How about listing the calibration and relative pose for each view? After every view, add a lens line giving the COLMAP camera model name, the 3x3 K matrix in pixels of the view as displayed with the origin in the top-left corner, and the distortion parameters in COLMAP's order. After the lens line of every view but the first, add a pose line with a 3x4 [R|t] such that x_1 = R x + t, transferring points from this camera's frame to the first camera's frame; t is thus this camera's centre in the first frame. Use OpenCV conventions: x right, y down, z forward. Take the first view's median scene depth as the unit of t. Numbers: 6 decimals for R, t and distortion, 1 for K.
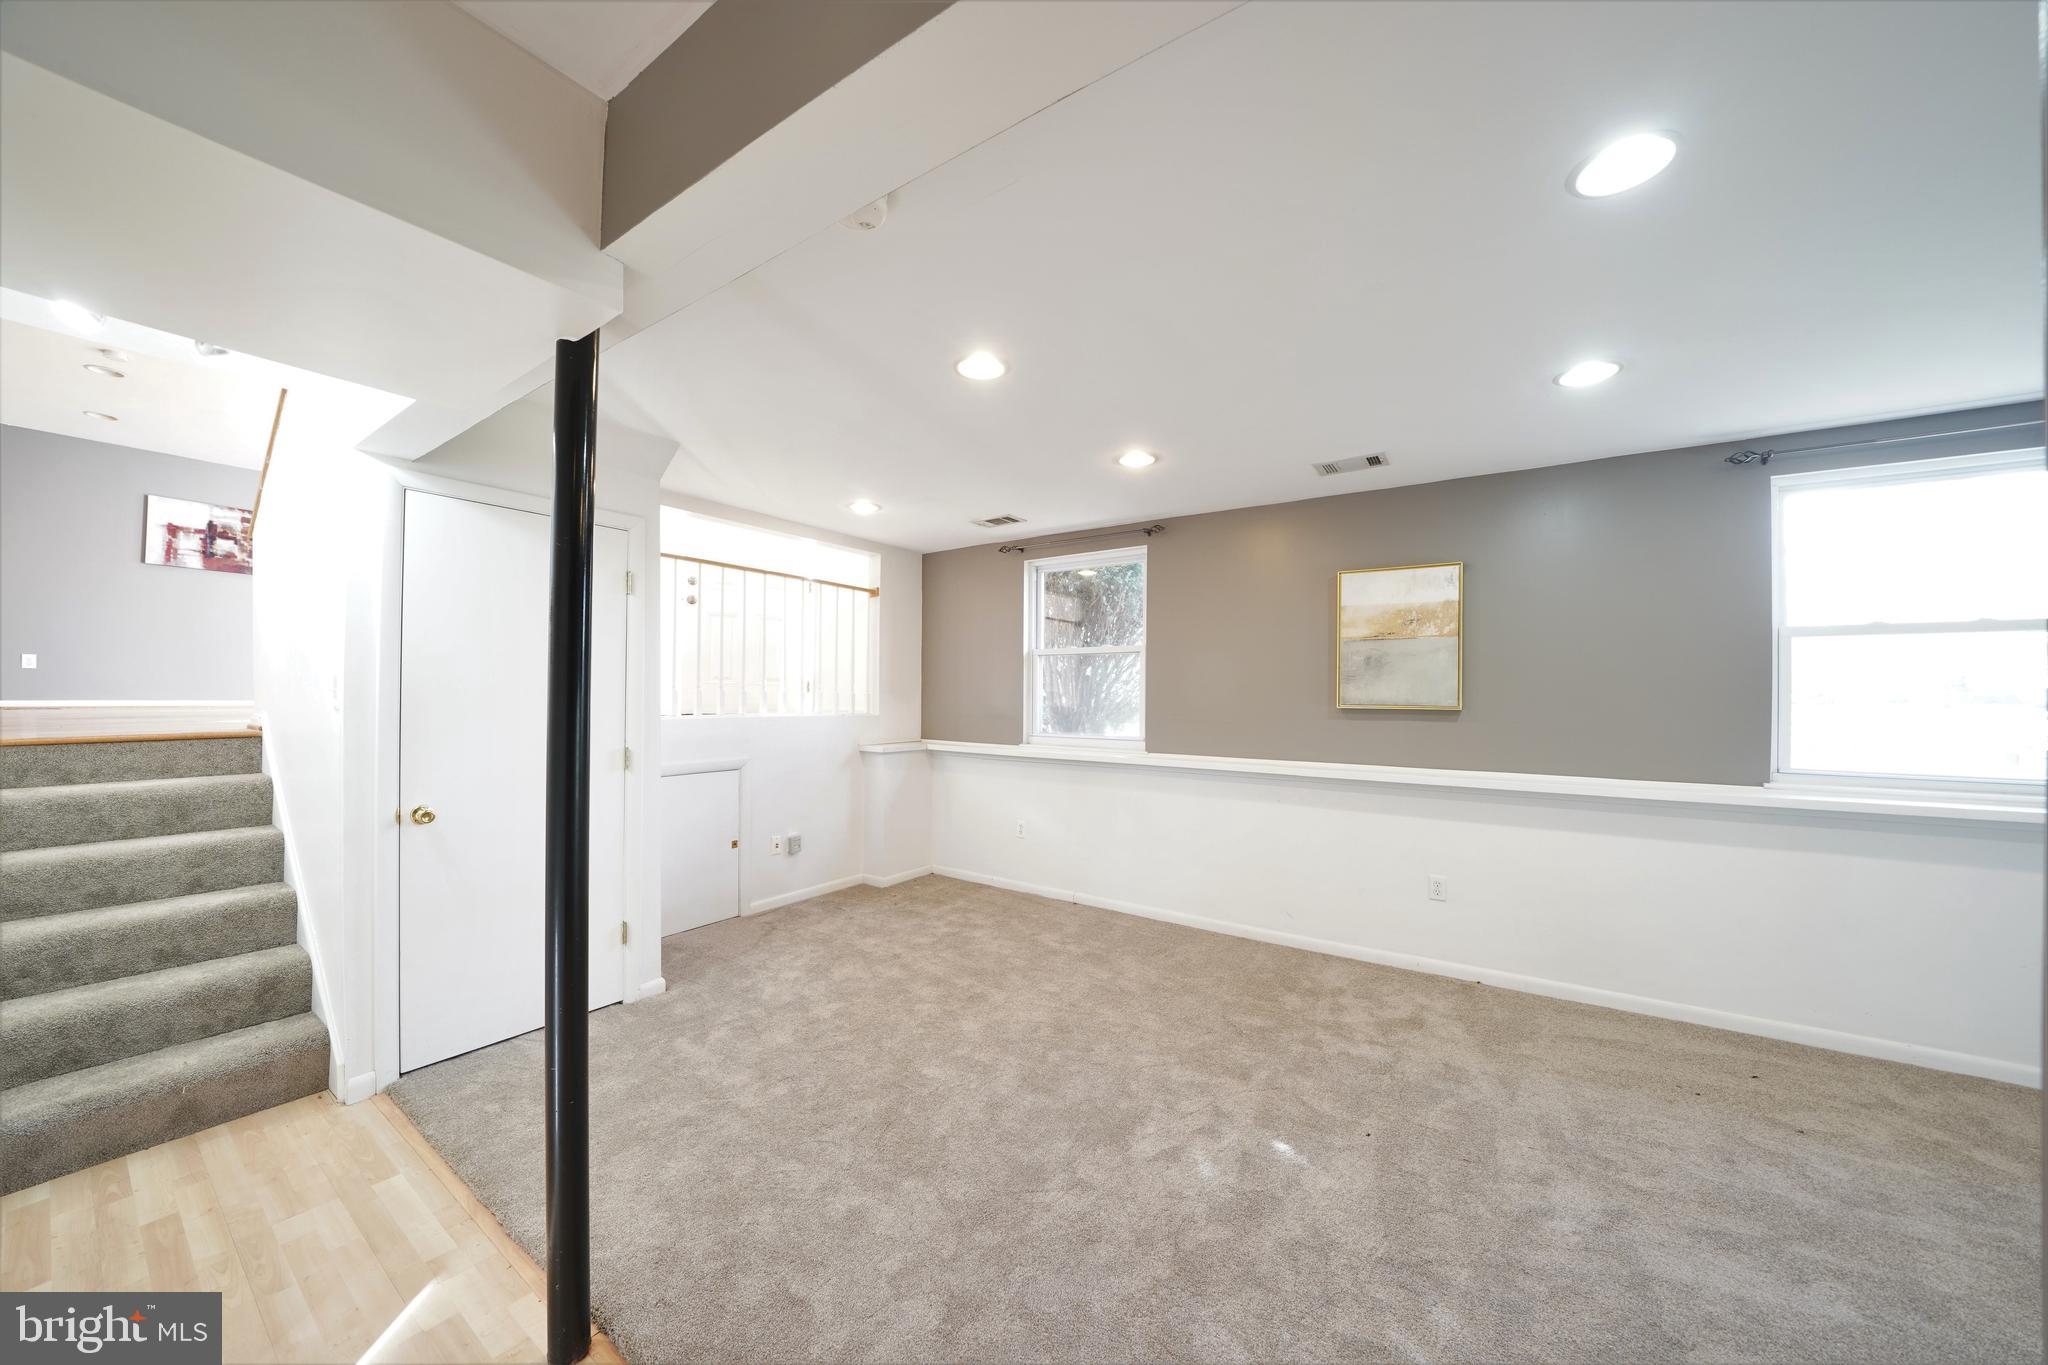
lens RADIAL K [[711.9, 0, 1017.8], [0, 711.9, 688.4], [0, 0, 1]] dist [-0.025687, 0.002269]
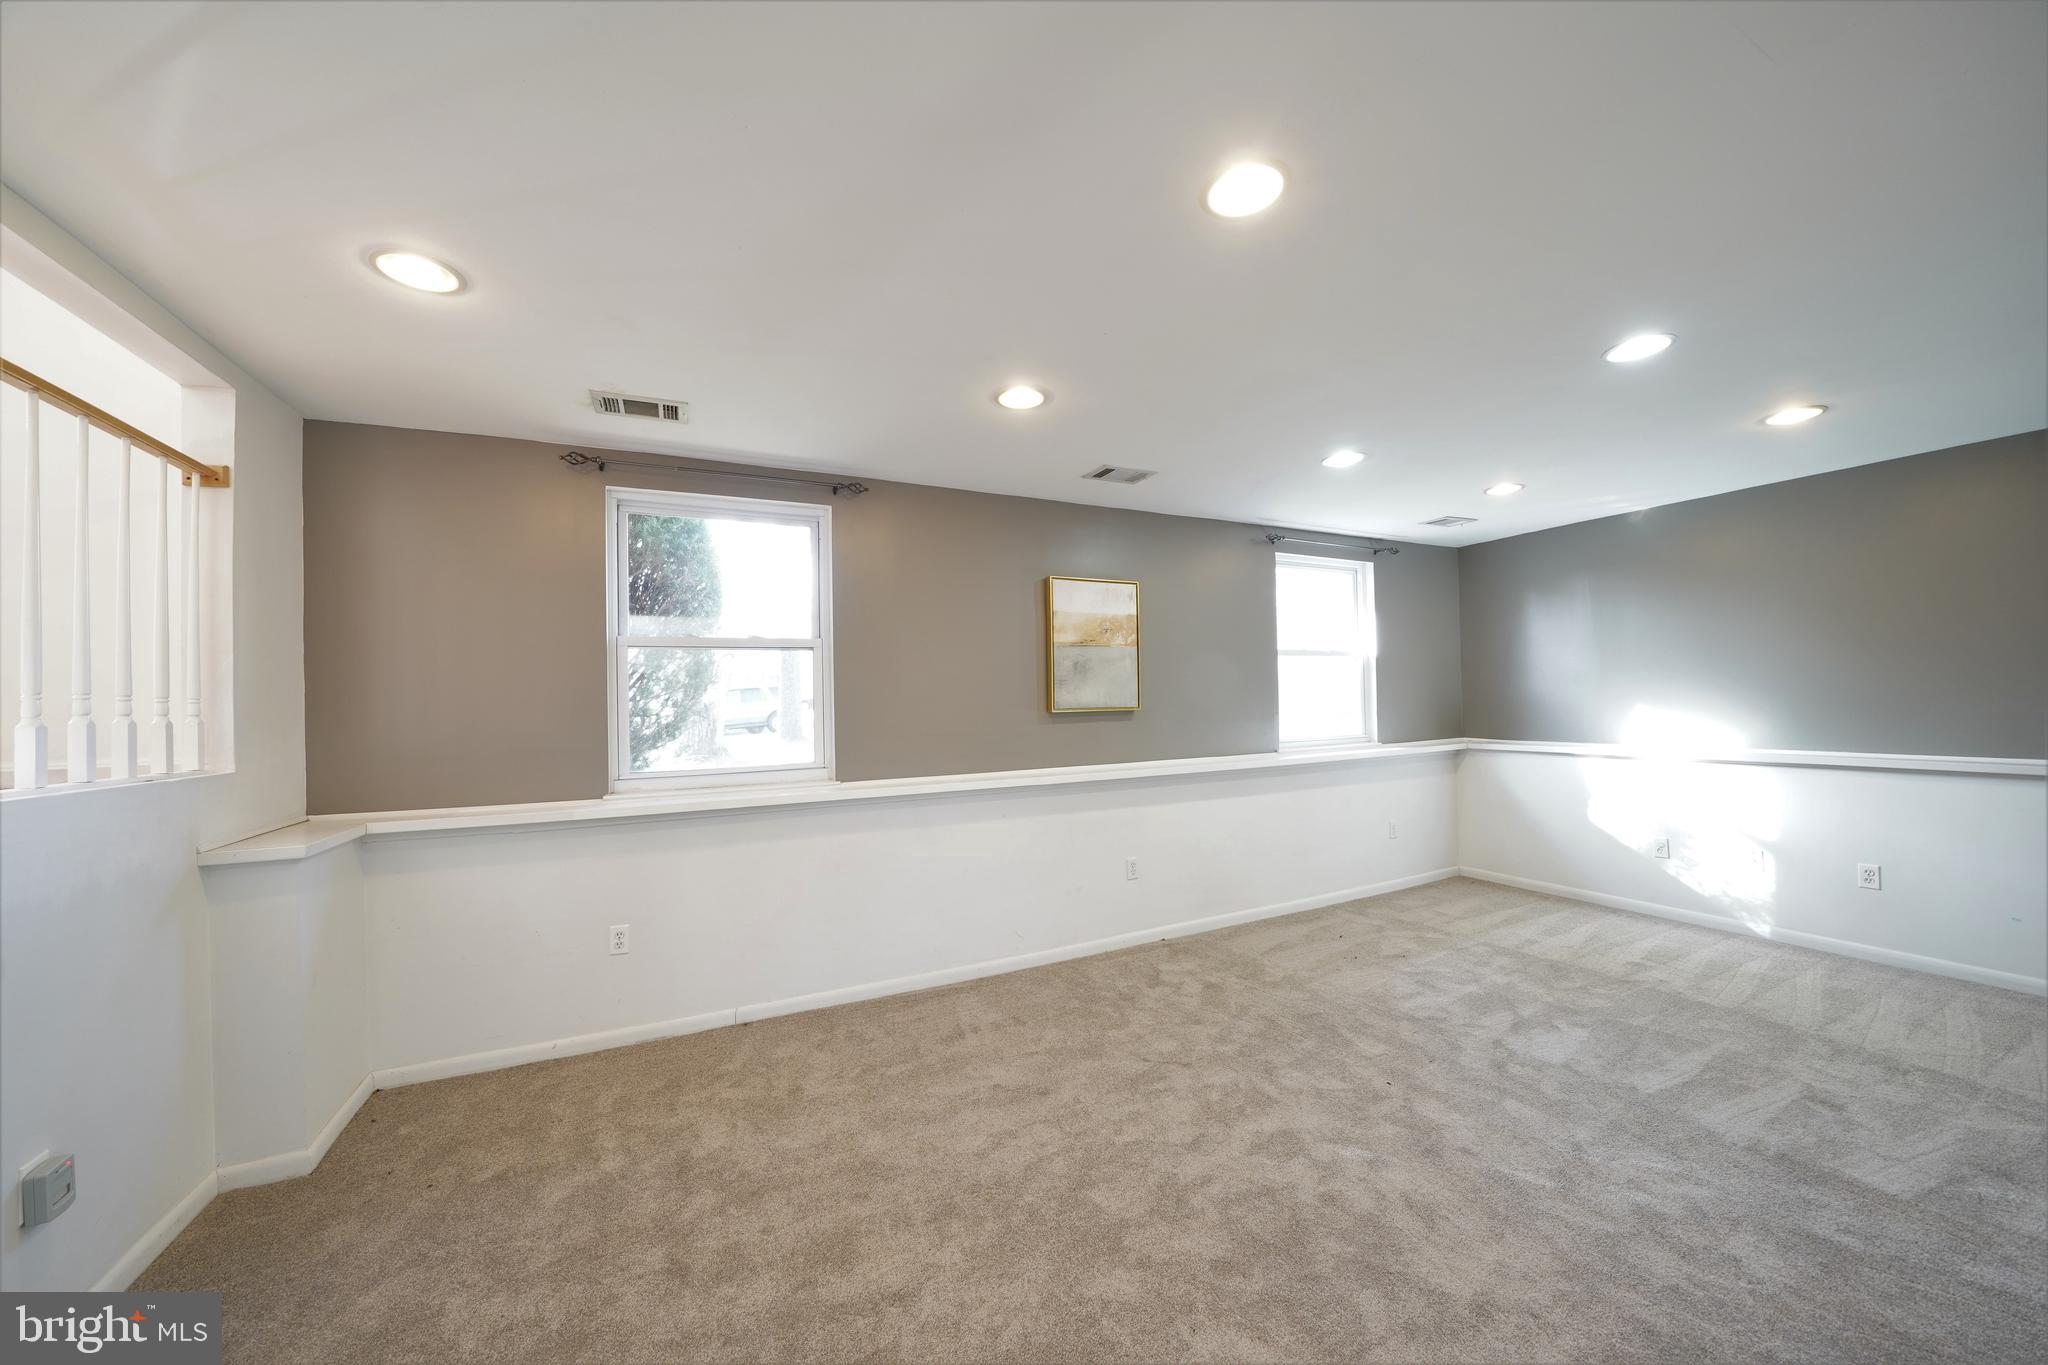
lens RADIAL K [[711.9, 0, 1018.6], [0, 711.9, 691.6], [0, 0, 1]] dist [-0.025687, 0.002269]
pose [[0.490638, -0.008010, 0.871327, -0.375312], [0.017640, 0.999844, -0.000741, -0.001697], [-0.871185, 0.015734, 0.490703, 0.464756]]
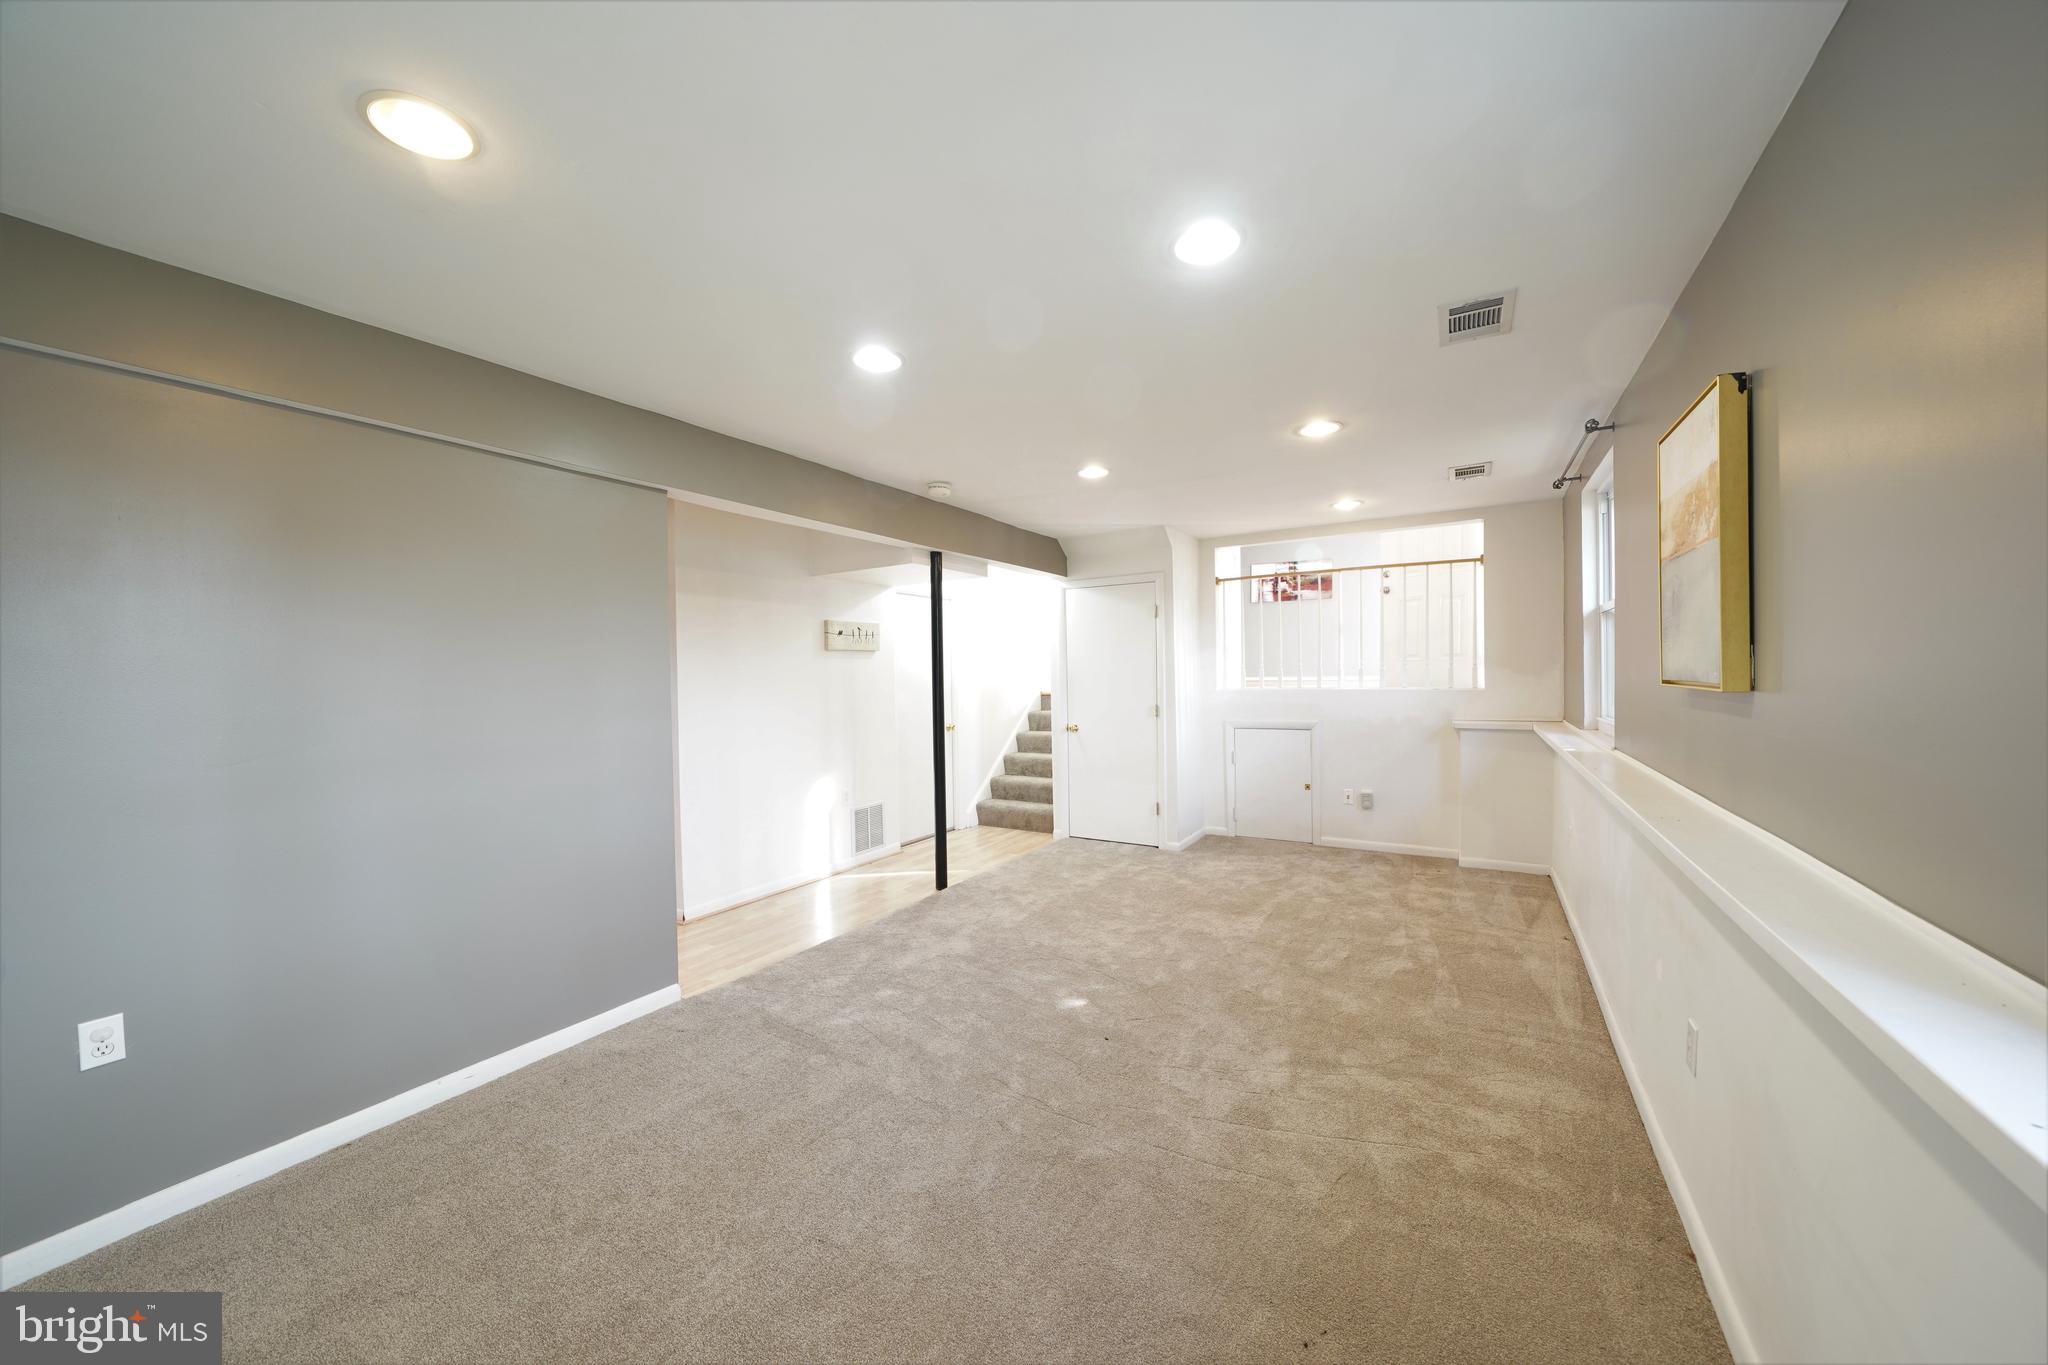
lens RADIAL K [[711.9, 0, 1020.4], [0, 711.9, 695.5], [0, 0, 1]] dist [-0.025687, 0.002269]
pose [[0.048505, 0.021665, -0.998588, 0.826929], [0.027777, 0.999349, 0.023031, 0.007174], [0.998437, -0.028855, 0.047872, 0.396054]]
